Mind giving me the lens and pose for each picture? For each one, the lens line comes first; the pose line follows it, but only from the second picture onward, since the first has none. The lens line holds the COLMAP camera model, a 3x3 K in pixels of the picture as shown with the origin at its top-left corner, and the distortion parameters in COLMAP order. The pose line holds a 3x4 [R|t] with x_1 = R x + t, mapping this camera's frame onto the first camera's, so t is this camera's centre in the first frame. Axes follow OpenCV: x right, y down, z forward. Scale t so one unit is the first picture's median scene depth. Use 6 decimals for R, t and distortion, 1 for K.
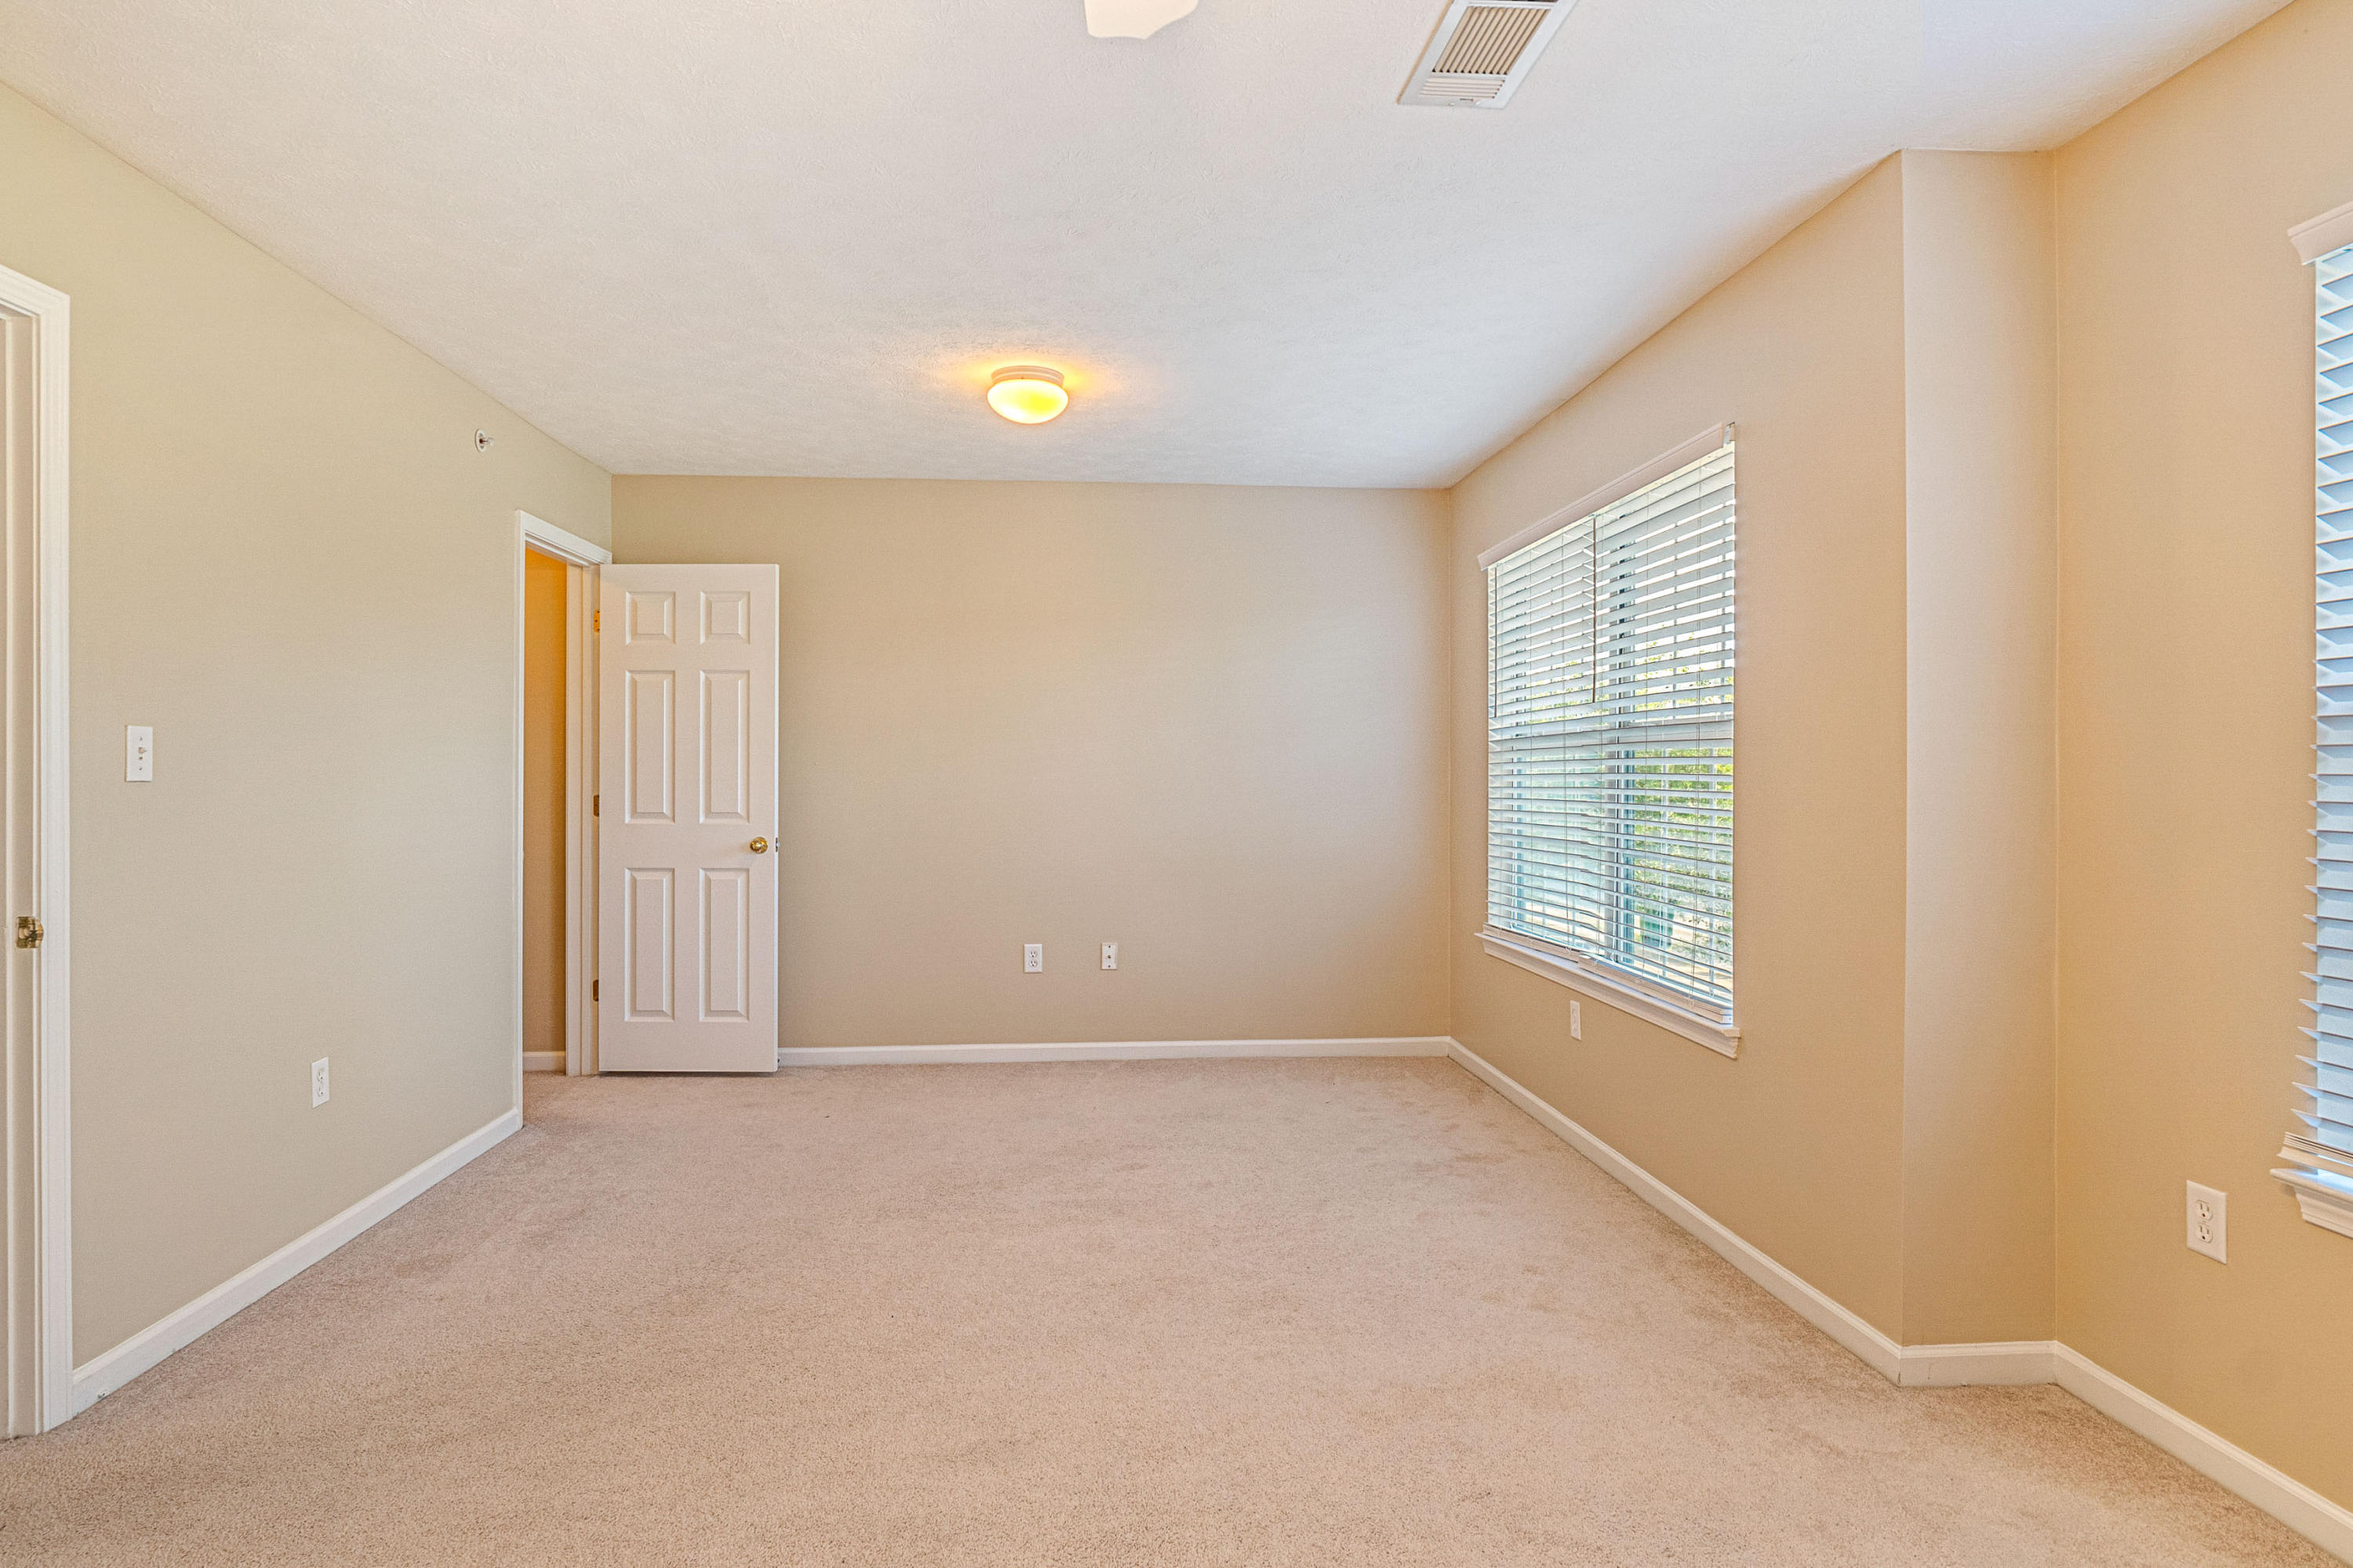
lens RADIAL K [[1252.2, 0, 1157.2], [0, 1252.2, 775.6], [0, 0, 1]] dist [-0.001868, -0.000734]
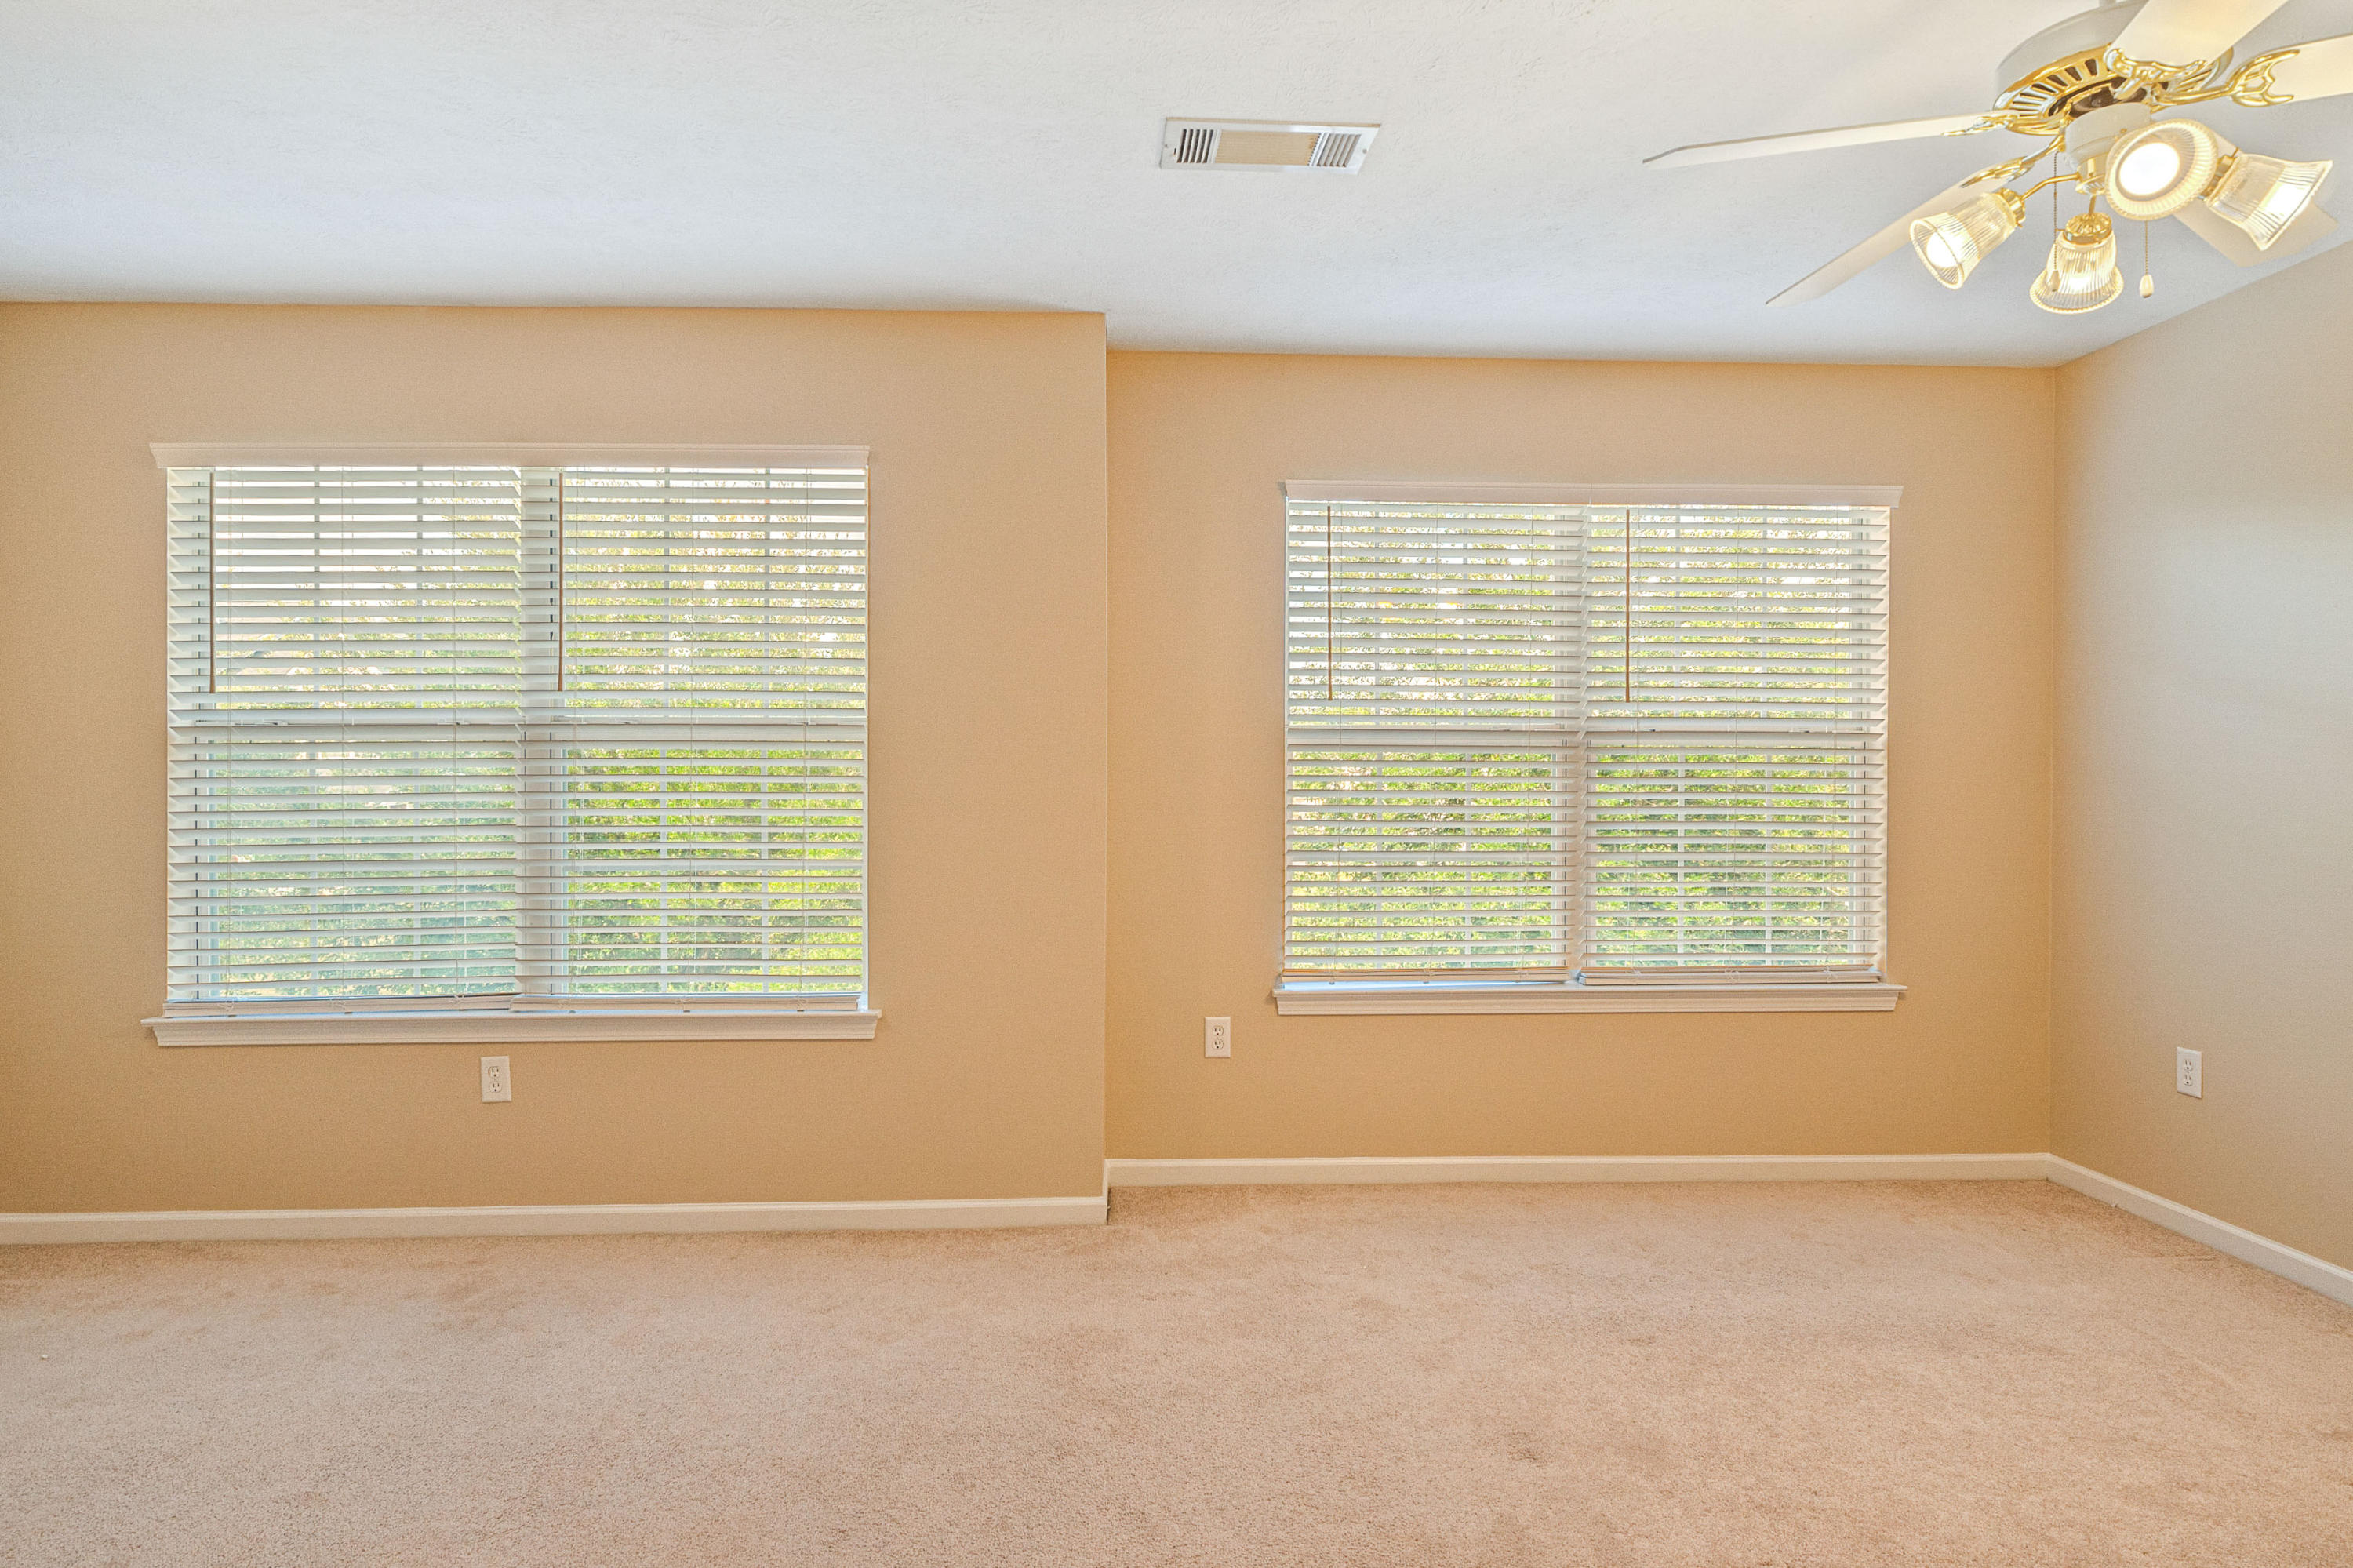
lens RADIAL K [[1252.2, 0, 1157.2], [0, 1252.2, 775.6], [0, 0, 1]] dist [-0.001868, -0.000734]
pose [[0.025661, 0.006874, 0.999647, -0.523317], [0.002560, 0.999973, -0.006942, 0.005519], [-0.999667, 0.002737, 0.025642, 0.614095]]
